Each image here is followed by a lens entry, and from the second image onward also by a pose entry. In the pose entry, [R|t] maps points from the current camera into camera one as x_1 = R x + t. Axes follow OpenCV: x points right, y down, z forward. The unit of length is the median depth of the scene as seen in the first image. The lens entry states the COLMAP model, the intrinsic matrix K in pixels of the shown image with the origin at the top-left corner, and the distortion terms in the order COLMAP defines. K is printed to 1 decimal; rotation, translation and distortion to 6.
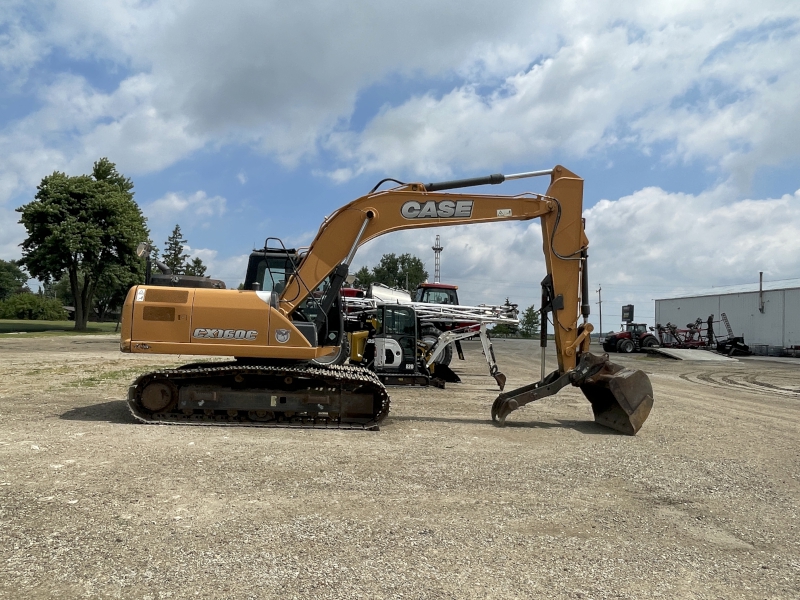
lens RADIAL K [[580.4, 0, 414.2], [0, 580.4, 300.2], [0, 0, 1]] dist [-0.021164, -0.002744]
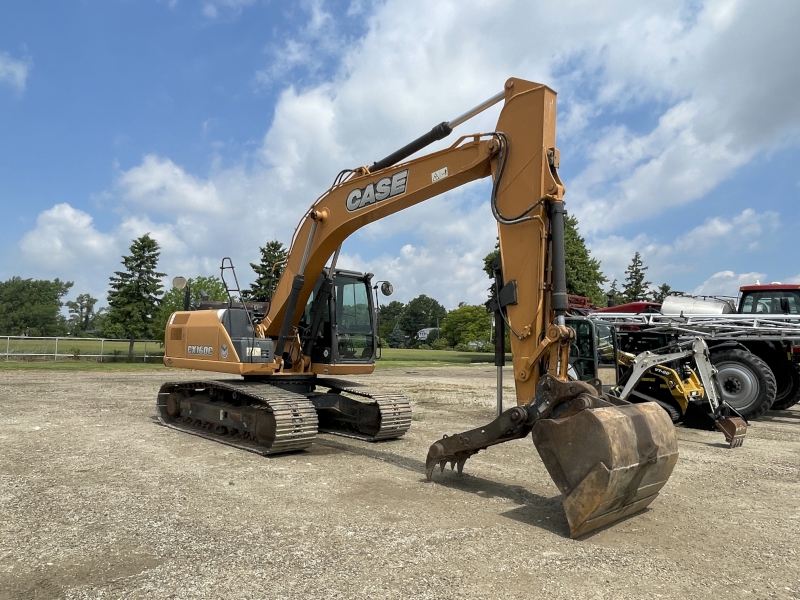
lens RADIAL K [[586.2, 0, 399.4], [0, 586.2, 312.2], [0, 0, 1]] dist [0.005466, -0.000253]
pose [[0.605477, -0.068175, -0.792937, 0.119095], [0.038529, 0.997667, -0.056357, 0.009498], [0.794929, 0.003571, 0.606691, 0.092857]]
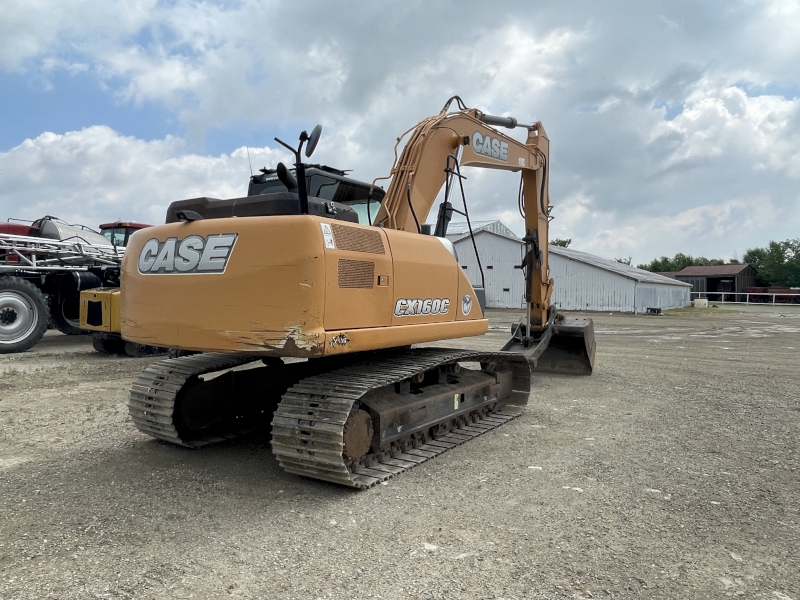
lens RADIAL K [[580.4, 0, 414.2], [0, 580.4, 300.2], [0, 0, 1]] dist [-0.021164, -0.002744]
pose [[0.629009, -0.039168, 0.776410, -0.119647], [-0.031818, 0.996596, 0.076054, 0.000883], [-0.776746, -0.072542, 0.625622, 0.094120]]
